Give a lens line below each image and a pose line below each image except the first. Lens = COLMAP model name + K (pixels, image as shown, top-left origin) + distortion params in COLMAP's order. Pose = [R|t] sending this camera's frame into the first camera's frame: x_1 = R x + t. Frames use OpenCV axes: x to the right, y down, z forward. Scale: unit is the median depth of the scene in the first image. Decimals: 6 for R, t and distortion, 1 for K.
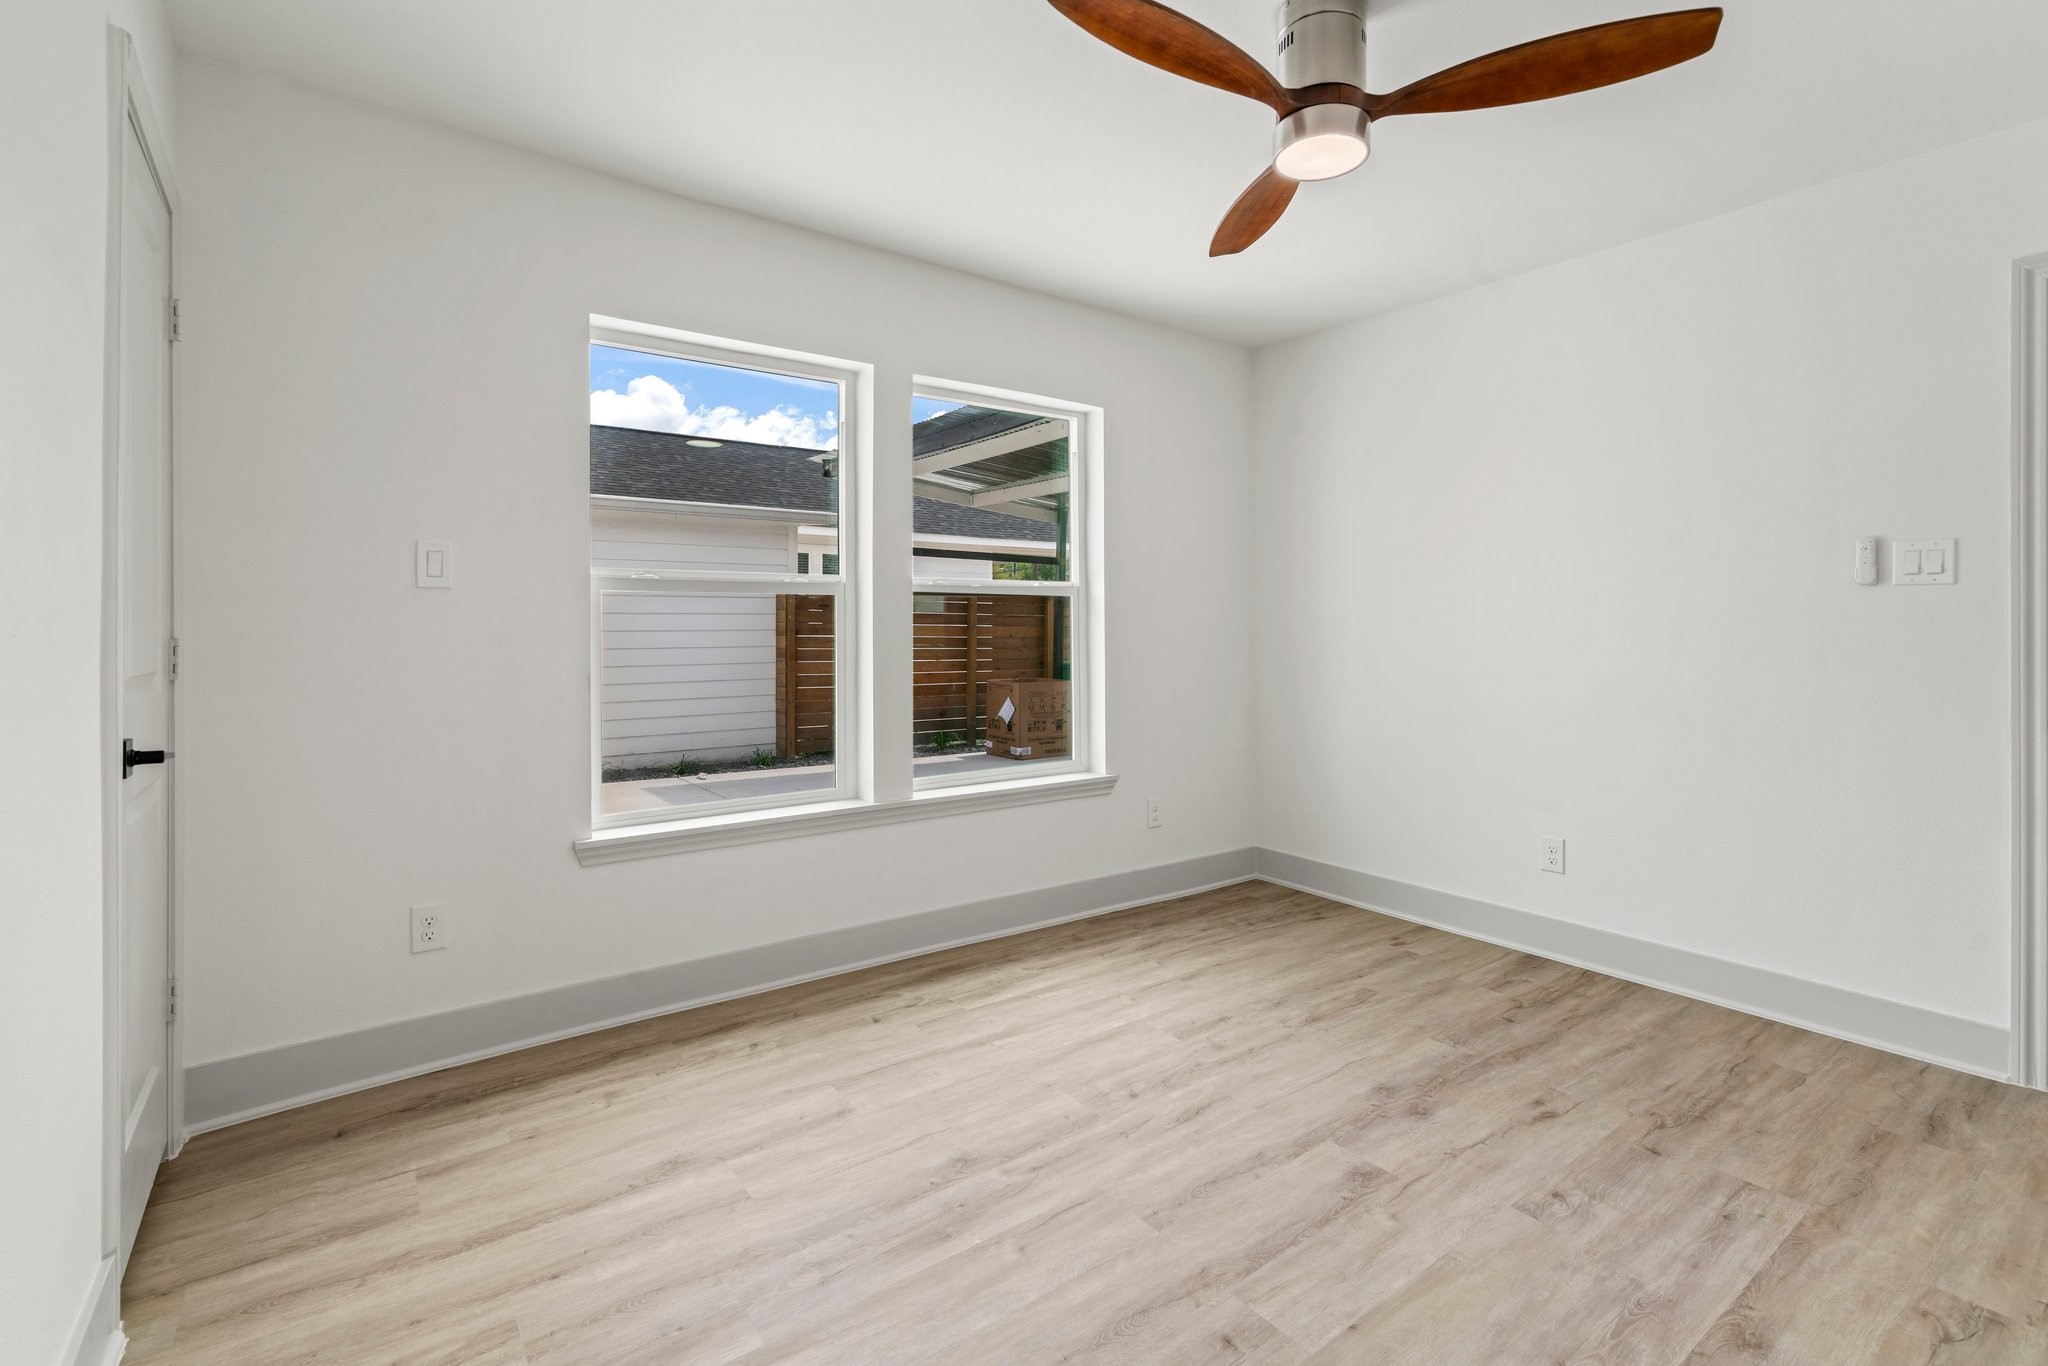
lens RADIAL K [[927.2, 0, 1057.1], [0, 927.2, 621.5], [0, 0, 1]] dist [-0.005571, 0.002849]
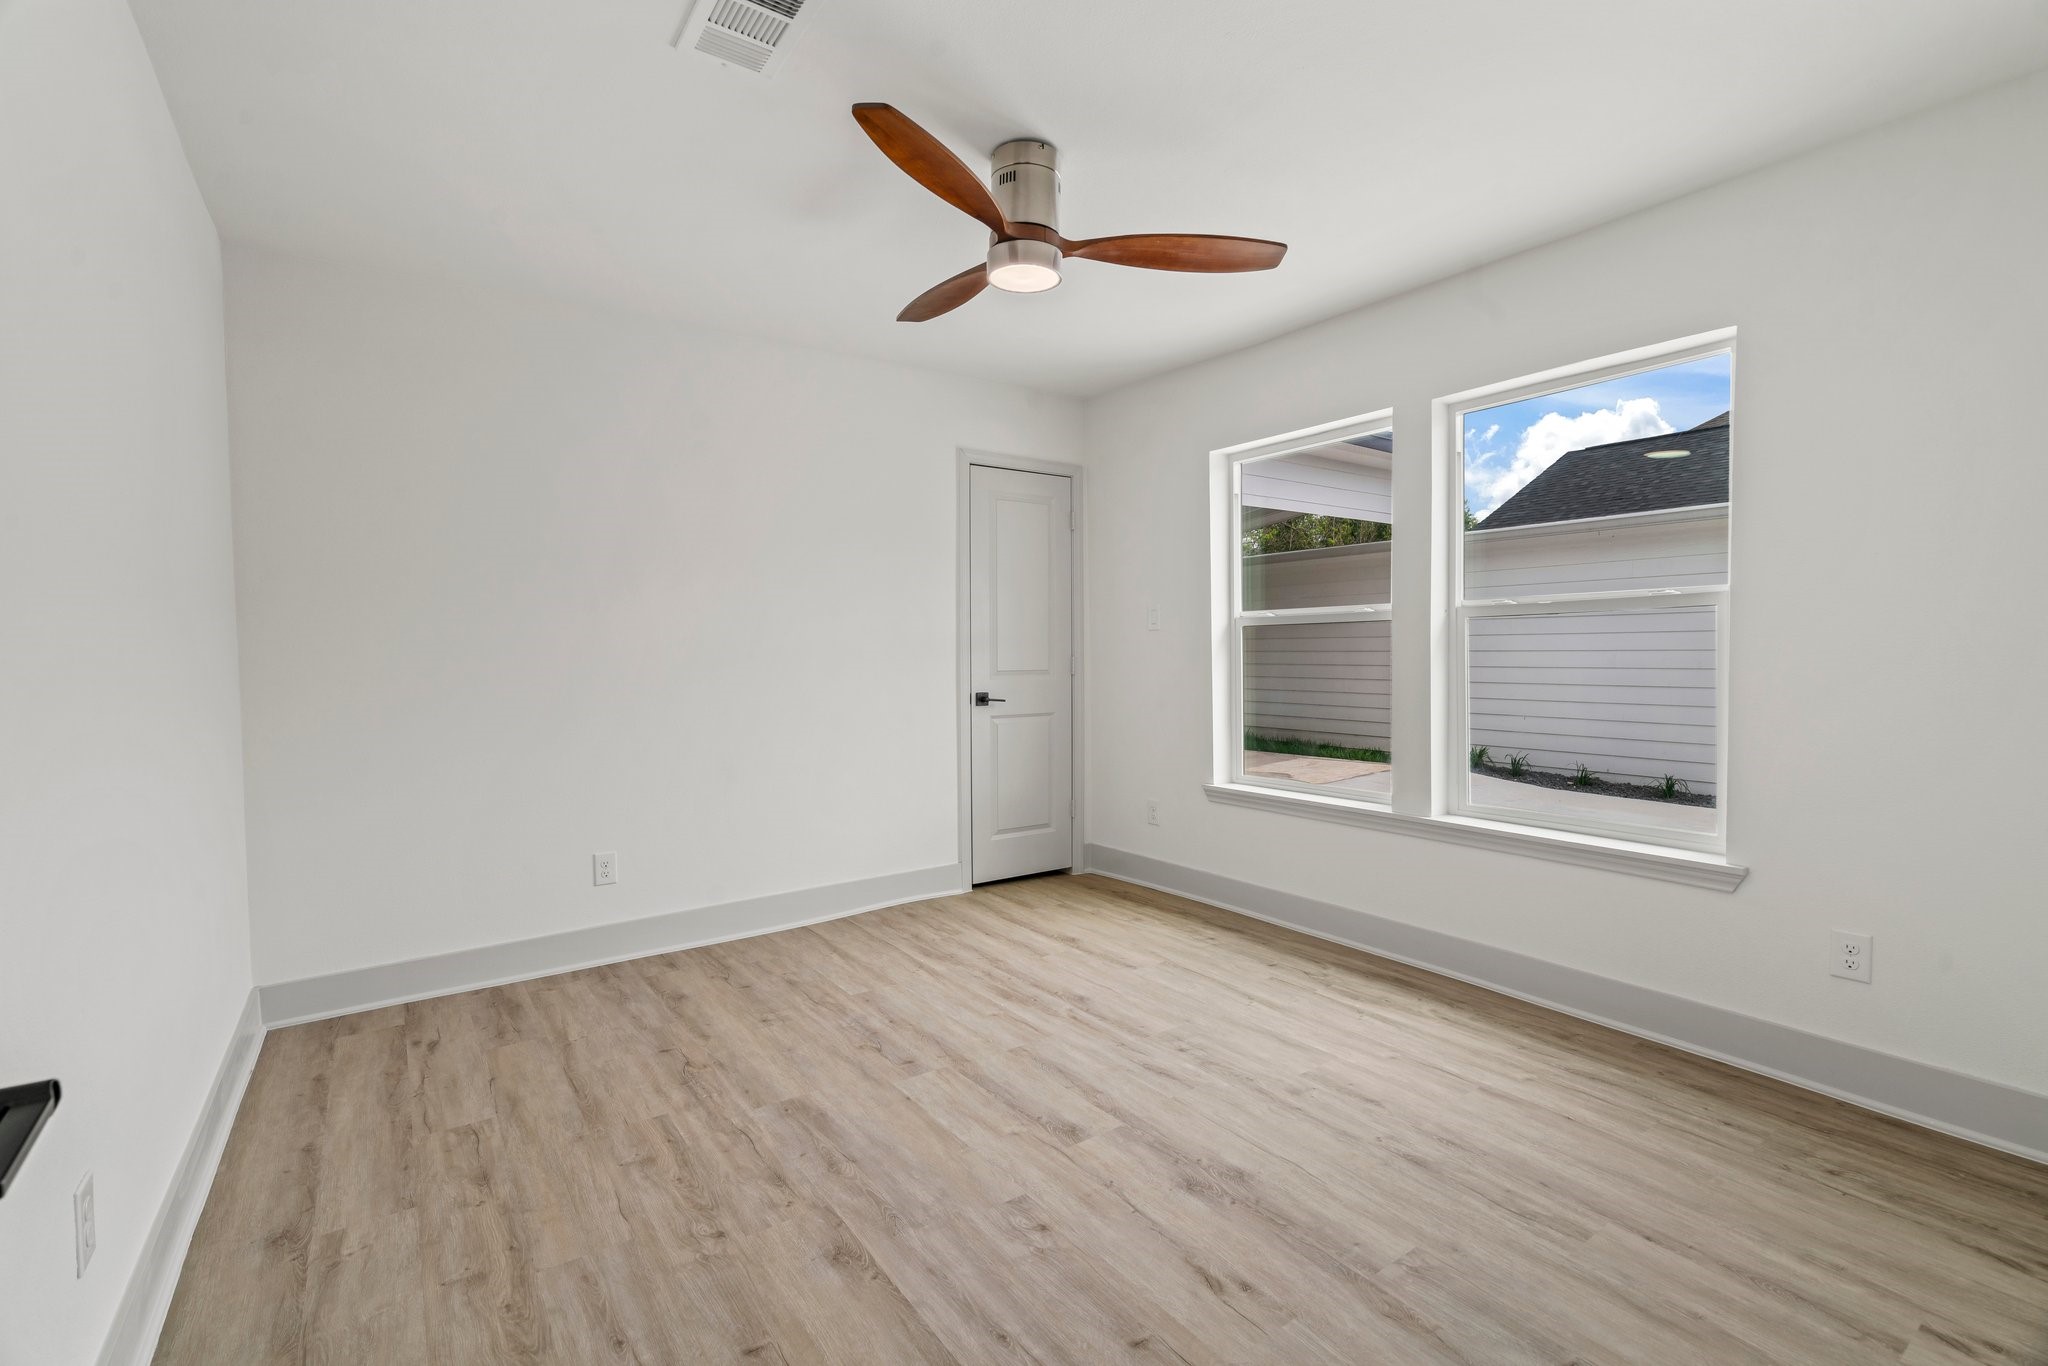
lens RADIAL K [[927.2, 0, 1026.3], [0, 927.2, 679.7], [0, 0, 1]] dist [-0.005571, 0.002849]
pose [[-0.033810, 0.033360, -0.998871, 1.199029], [0.016978, 0.999318, 0.032800, -0.004967], [0.999284, -0.015850, -0.034353, 0.807574]]
